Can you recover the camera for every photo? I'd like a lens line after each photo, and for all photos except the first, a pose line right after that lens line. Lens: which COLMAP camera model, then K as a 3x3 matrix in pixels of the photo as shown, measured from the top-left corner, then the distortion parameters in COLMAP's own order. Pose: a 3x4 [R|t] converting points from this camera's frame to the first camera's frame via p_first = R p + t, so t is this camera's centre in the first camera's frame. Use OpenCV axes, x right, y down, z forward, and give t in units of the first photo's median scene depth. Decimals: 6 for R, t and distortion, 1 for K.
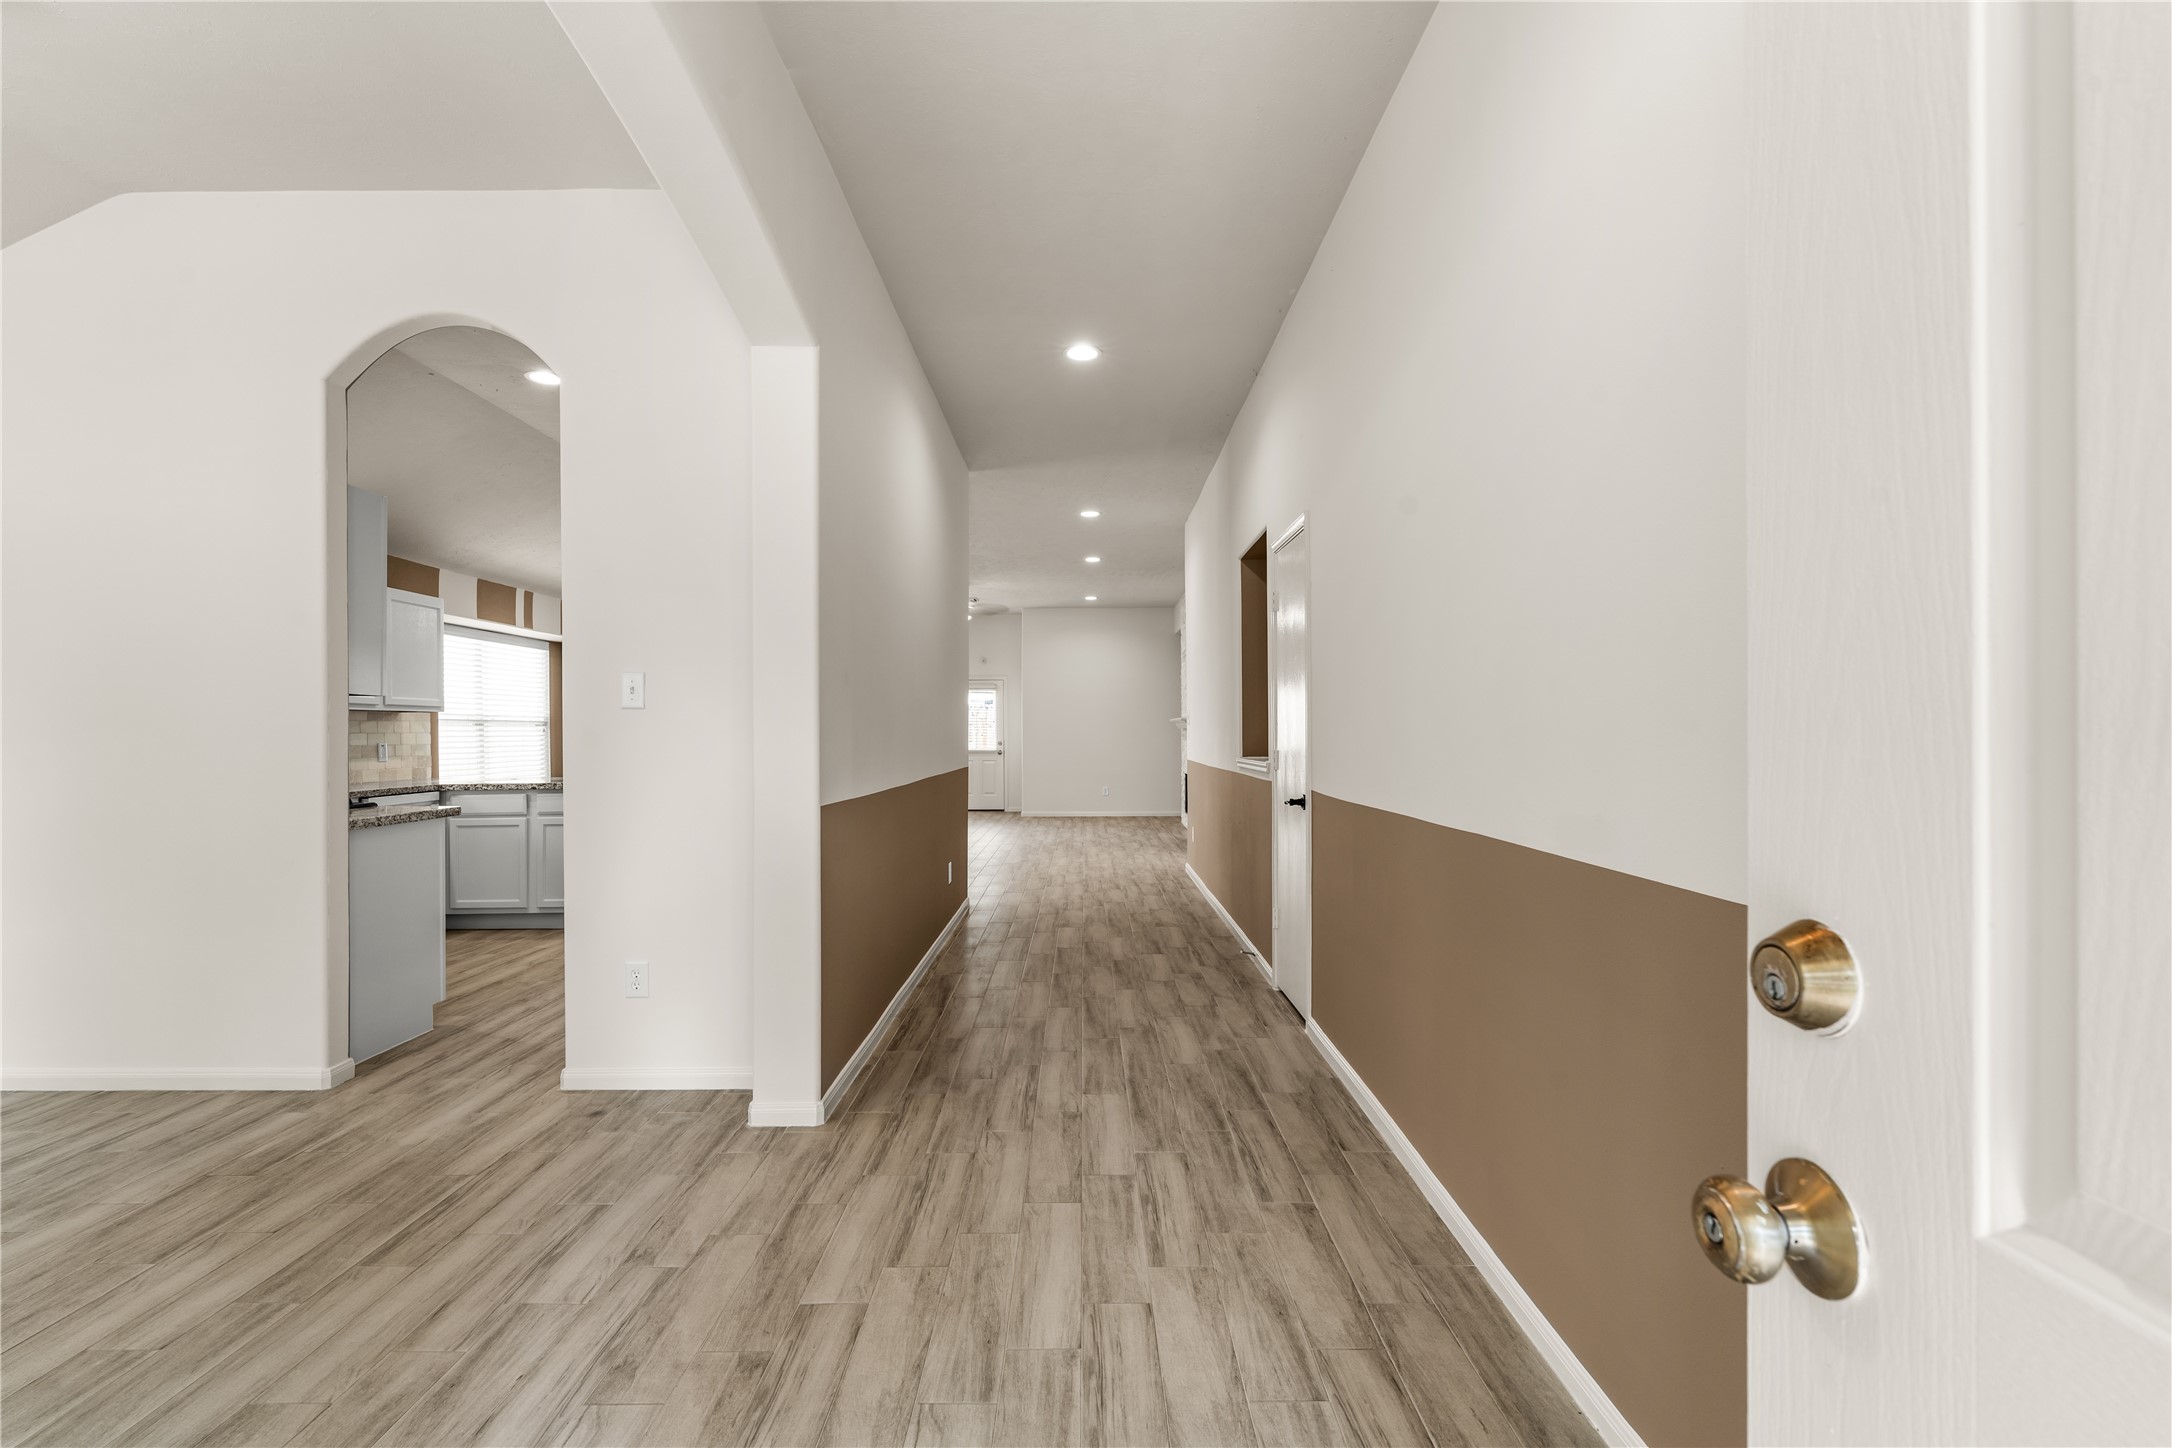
lens RADIAL K [[978.0, 0, 1094.9], [0, 978.0, 732.9], [0, 0, 1]] dist [-0.010083, 0.004064]
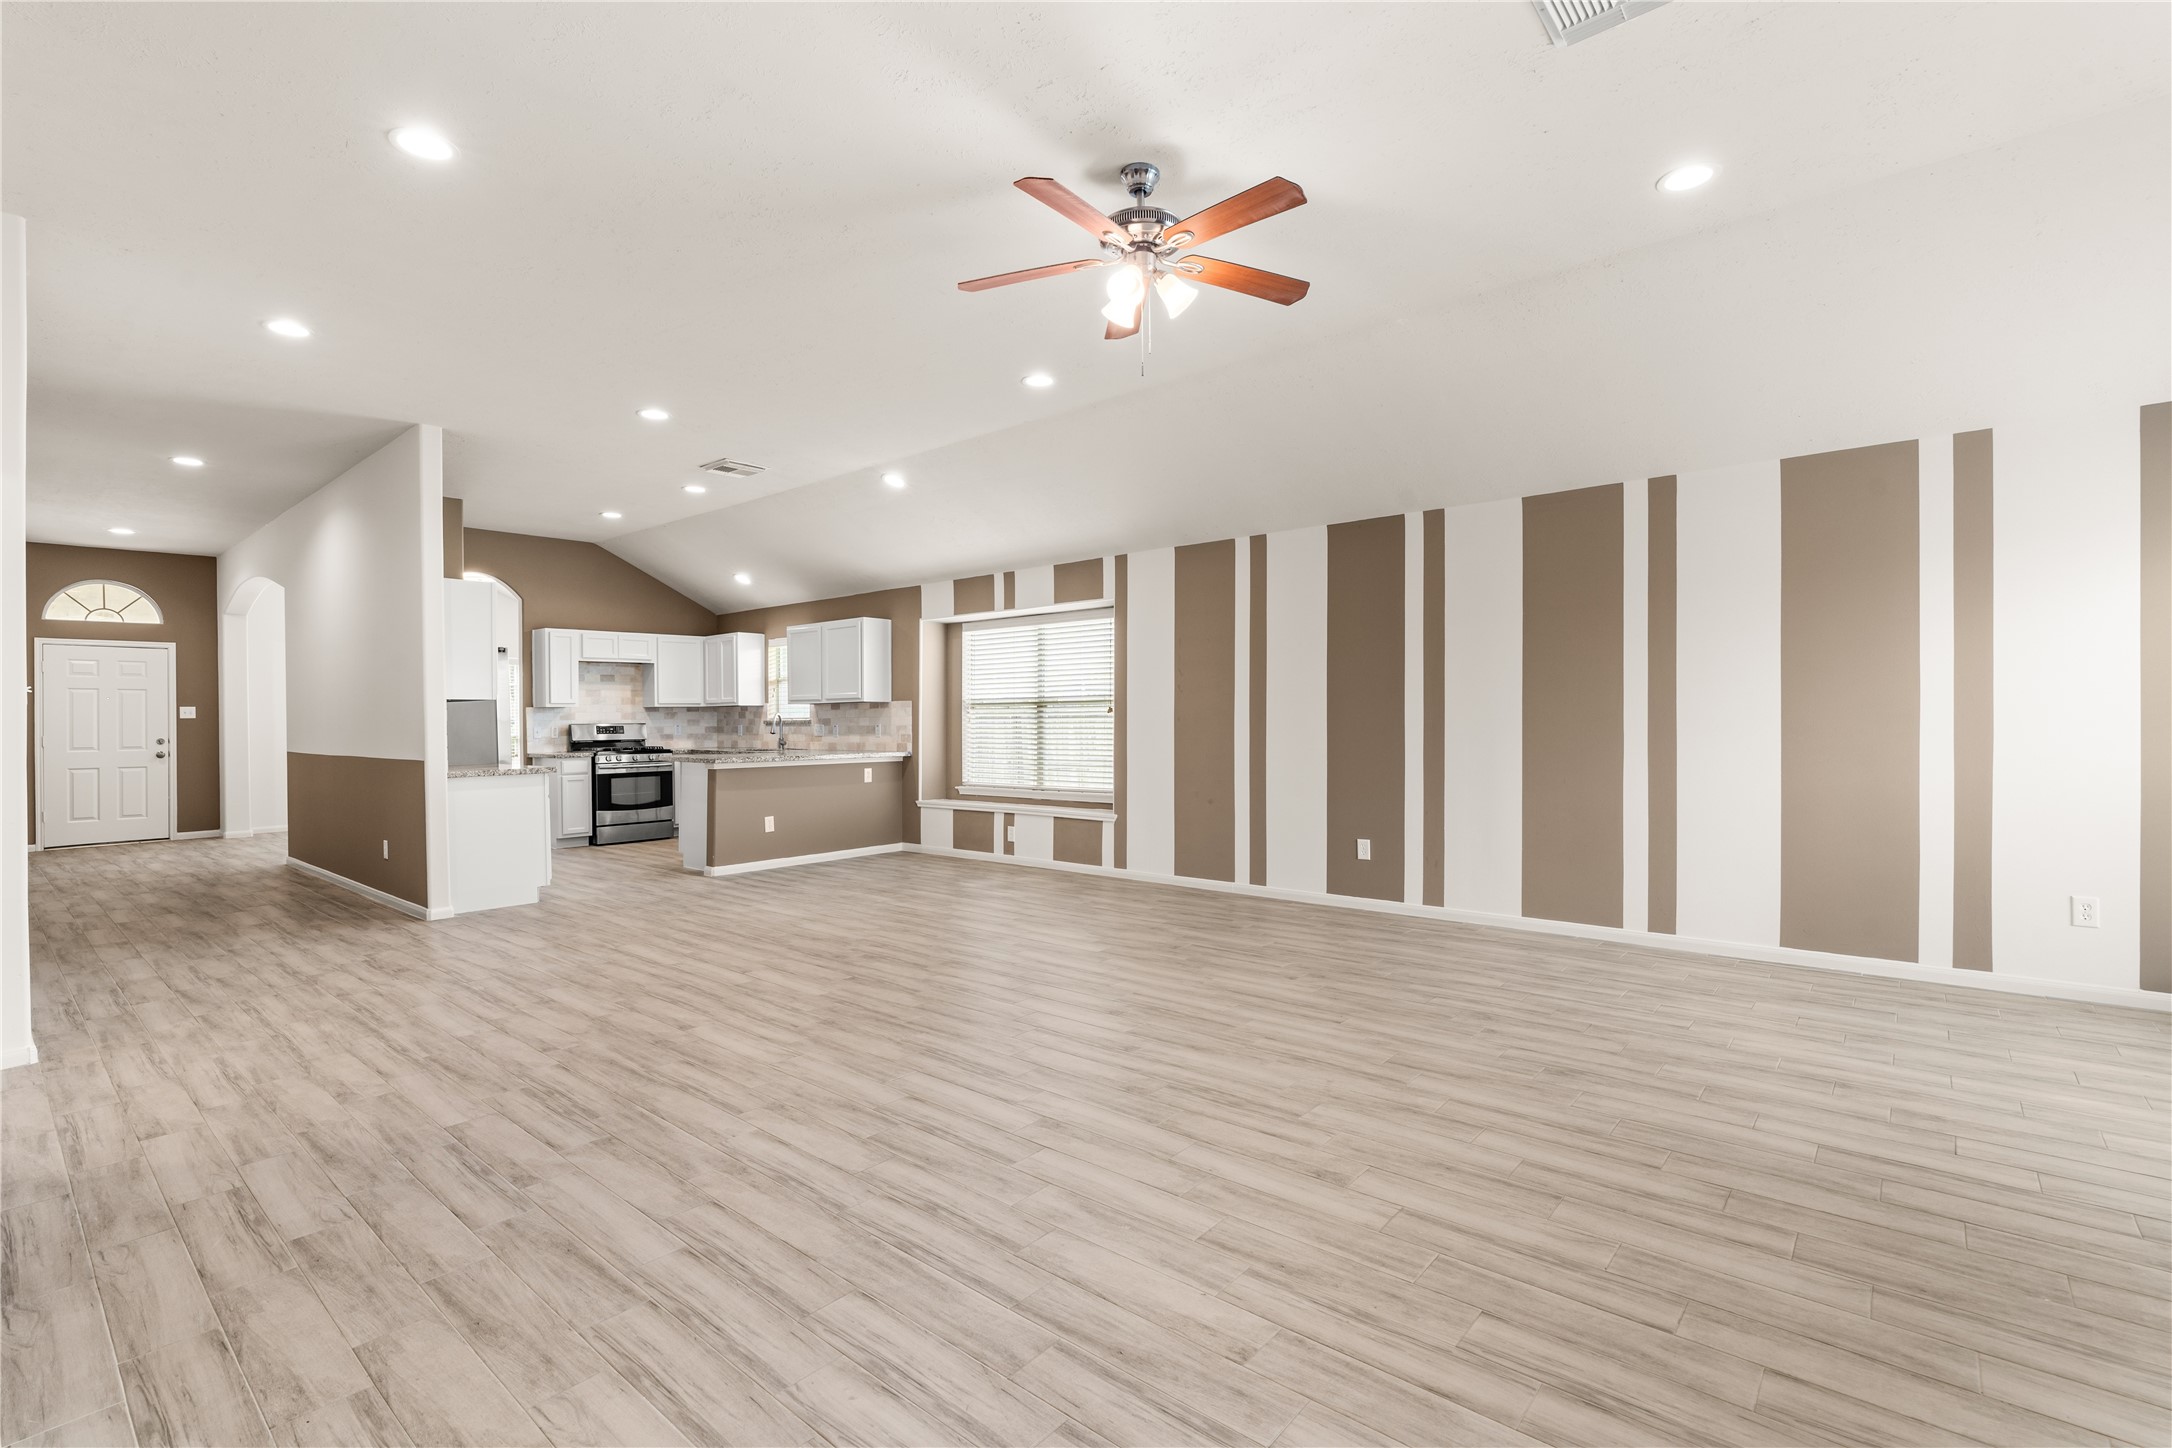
lens RADIAL K [[978.0, 0, 1086.7], [0, 978.0, 721.5], [0, 0, 1]] dist [-0.010083, 0.004064]
pose [[-0.658792, 0.011094, -0.752244, 0.284715], [0.011614, 0.999922, 0.004576, 0.007201], [0.752236, -0.005722, -0.658869, 4.219057]]
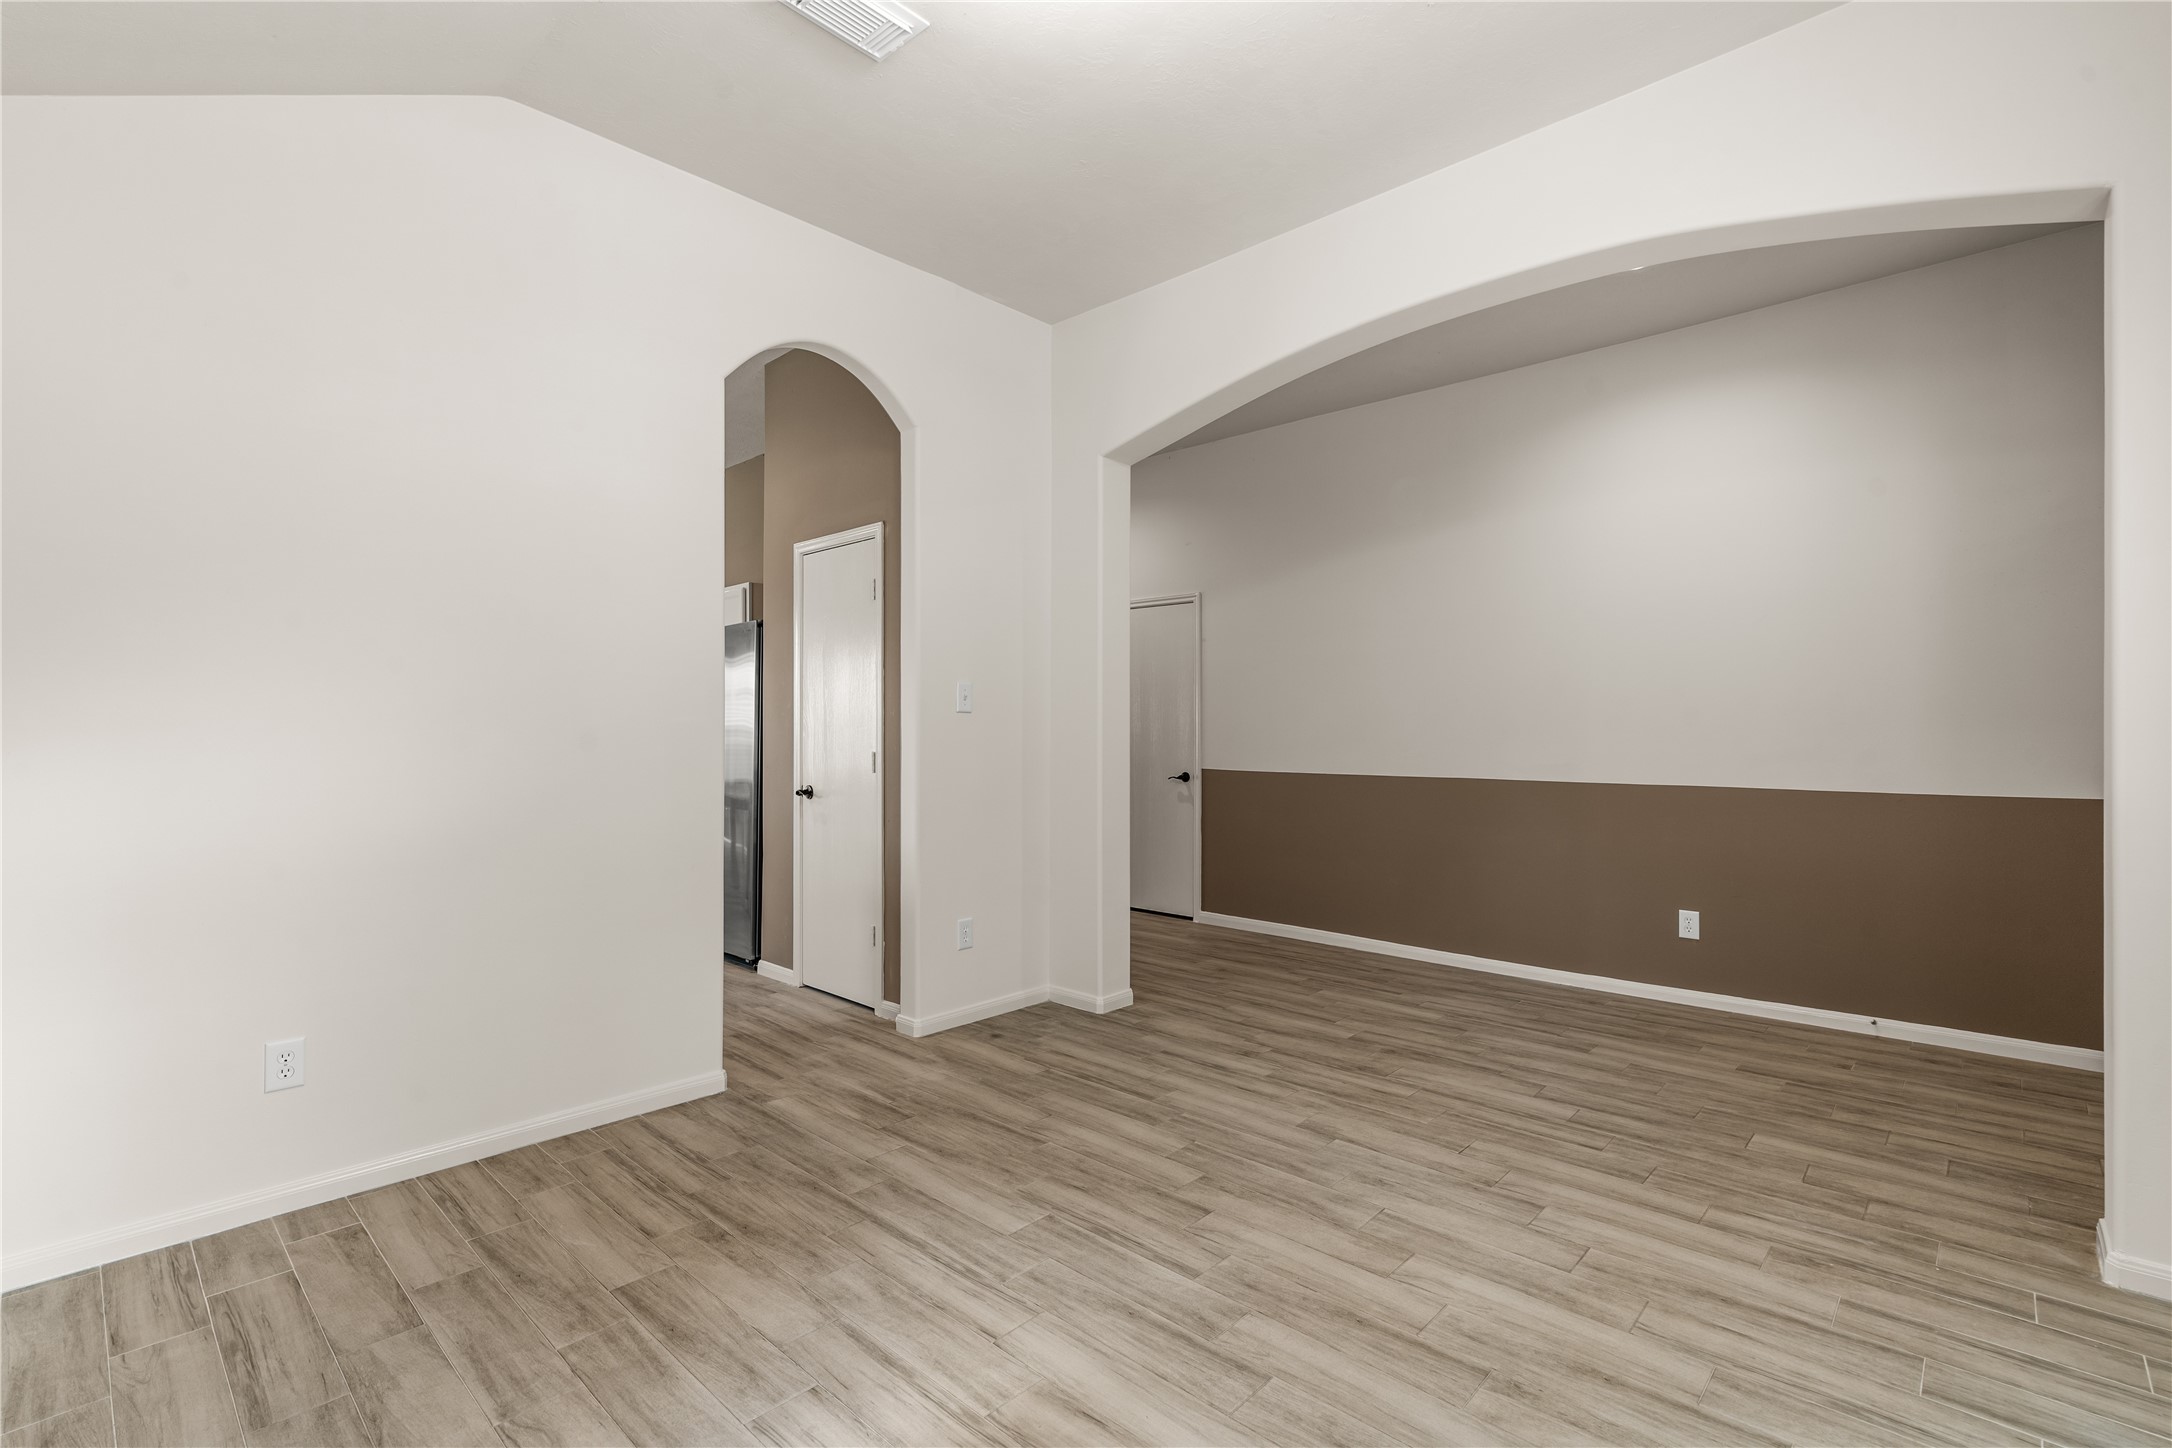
lens RADIAL K [[978.0, 0, 1092.0], [0, 978.0, 724.7], [0, 0, 1]] dist [-0.010083, 0.004064]
pose [[0.689256, 0.006754, 0.724486, -1.267060], [-0.002520, 0.999973, -0.006925, -0.001938], [-0.724513, 0.002948, 0.689255, 0.037909]]
